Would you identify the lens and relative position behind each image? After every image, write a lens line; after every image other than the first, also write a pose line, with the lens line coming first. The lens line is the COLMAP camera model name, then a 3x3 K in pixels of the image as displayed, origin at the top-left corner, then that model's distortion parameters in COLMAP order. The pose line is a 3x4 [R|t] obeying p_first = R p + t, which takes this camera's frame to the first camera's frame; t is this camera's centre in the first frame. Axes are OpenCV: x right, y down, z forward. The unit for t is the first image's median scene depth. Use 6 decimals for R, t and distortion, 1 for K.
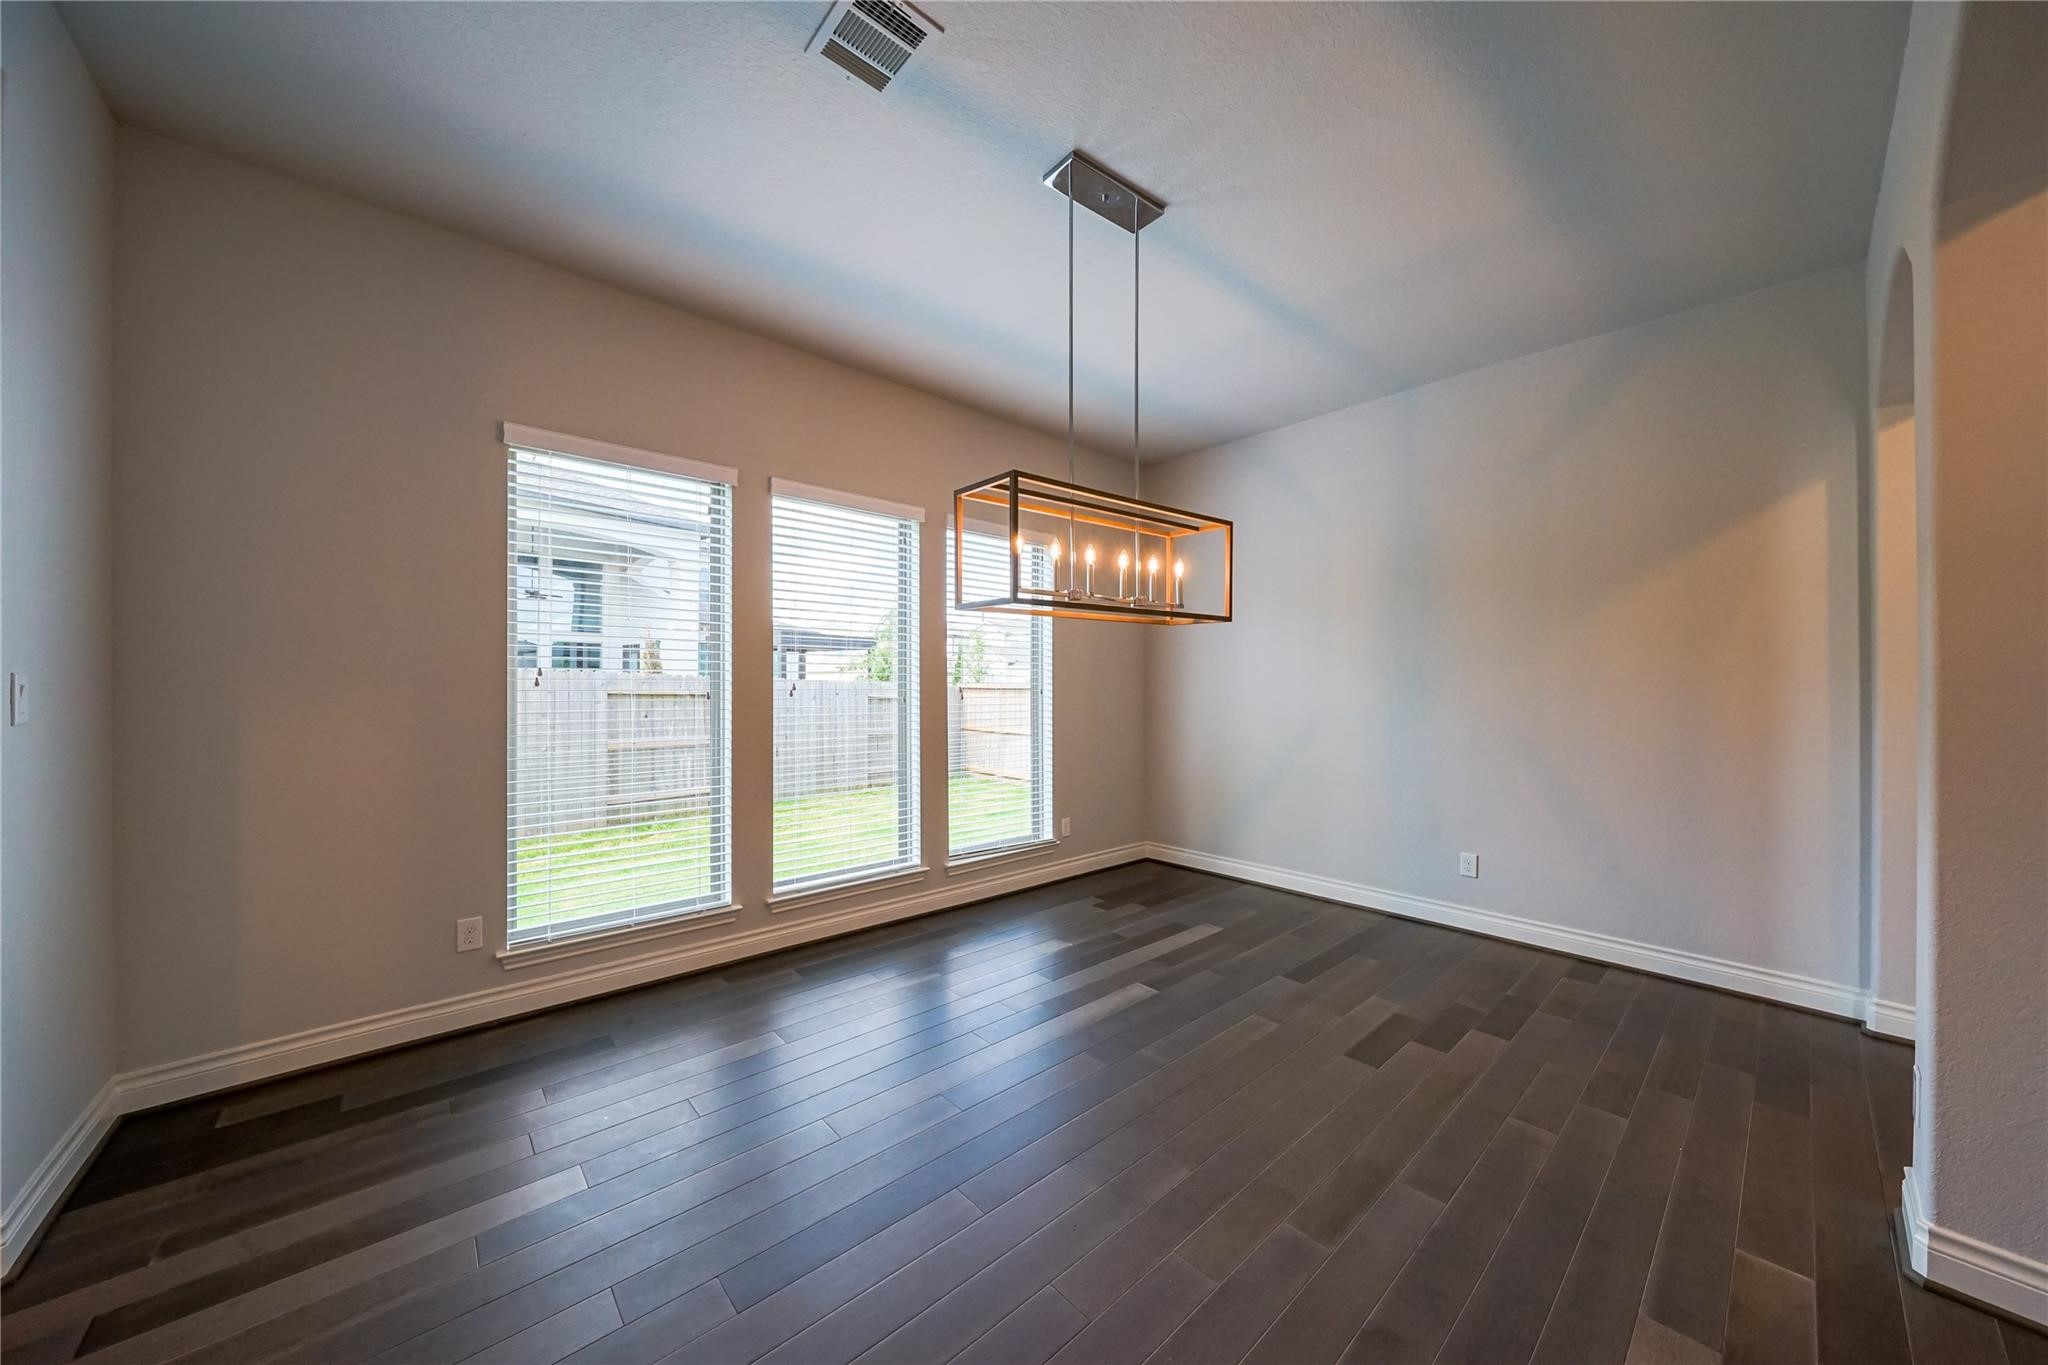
lens RADIAL K [[698.8, 0, 1009.0], [0, 698.8, 690.1], [0, 0, 1]] dist [-0.005538, 0.000369]
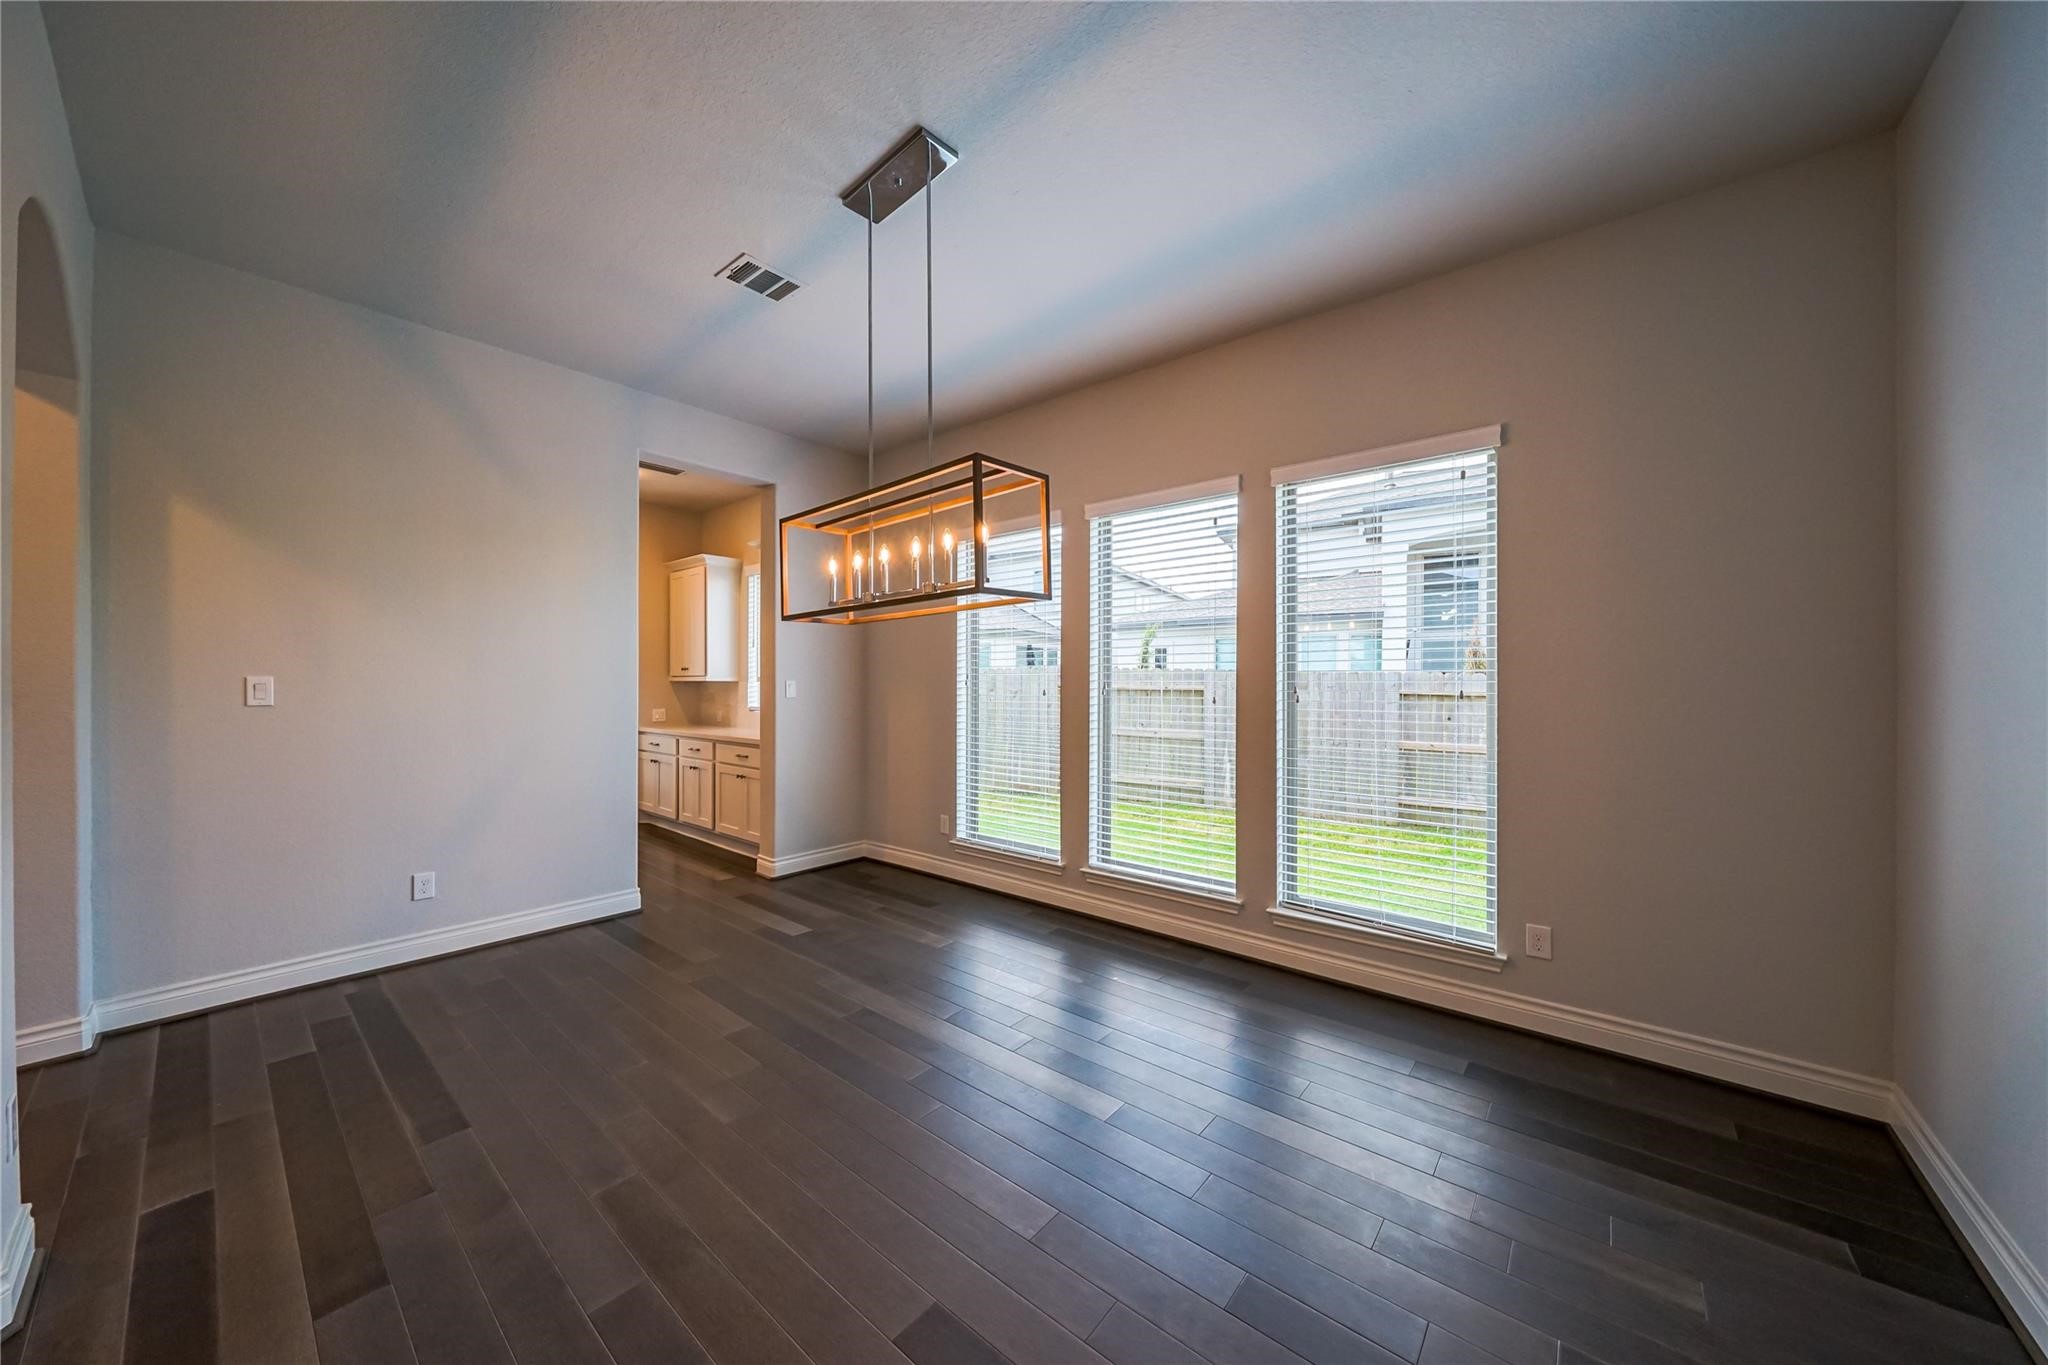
lens RADIAL K [[698.8, 0, 1004.3], [0, 698.8, 679.4], [0, 0, 1]] dist [-0.005538, 0.000369]
pose [[0.139895, -0.011923, -0.990095, 0.704150], [-0.011476, 0.999841, -0.013662, 0.006490], [0.990100, 0.013273, 0.139736, 0.636809]]
